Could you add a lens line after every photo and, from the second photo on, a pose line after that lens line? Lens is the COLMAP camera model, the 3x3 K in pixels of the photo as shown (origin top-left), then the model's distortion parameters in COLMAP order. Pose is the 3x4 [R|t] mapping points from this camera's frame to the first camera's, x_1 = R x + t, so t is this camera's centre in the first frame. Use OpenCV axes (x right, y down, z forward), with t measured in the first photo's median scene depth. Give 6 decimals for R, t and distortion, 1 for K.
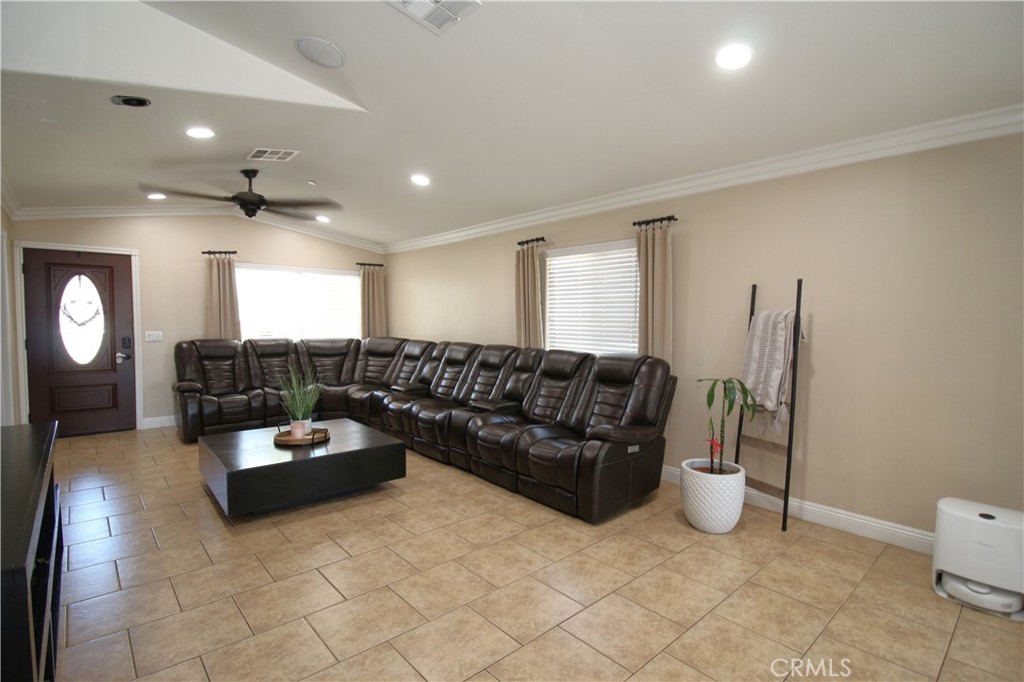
lens RADIAL K [[485.7, 0, 520.1], [0, 485.7, 346.2], [0, 0, 1]] dist [0.001390, -0.012747]
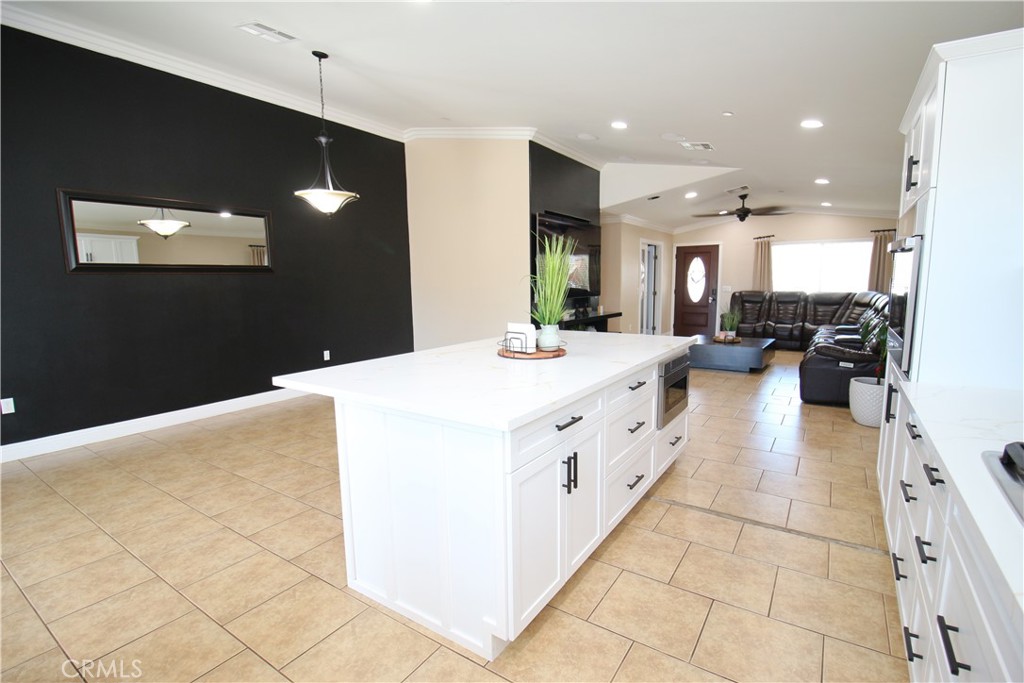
lens RADIAL K [[485.7, 0, 520.1], [0, 485.7, 346.7], [0, 0, 1]] dist [0.001390, -0.012747]
pose [[0.245482, 0.119149, -0.962051, 0.834206], [-0.039197, 0.992826, 0.112958, 0.019654], [0.968608, 0.009981, 0.248392, -0.195532]]
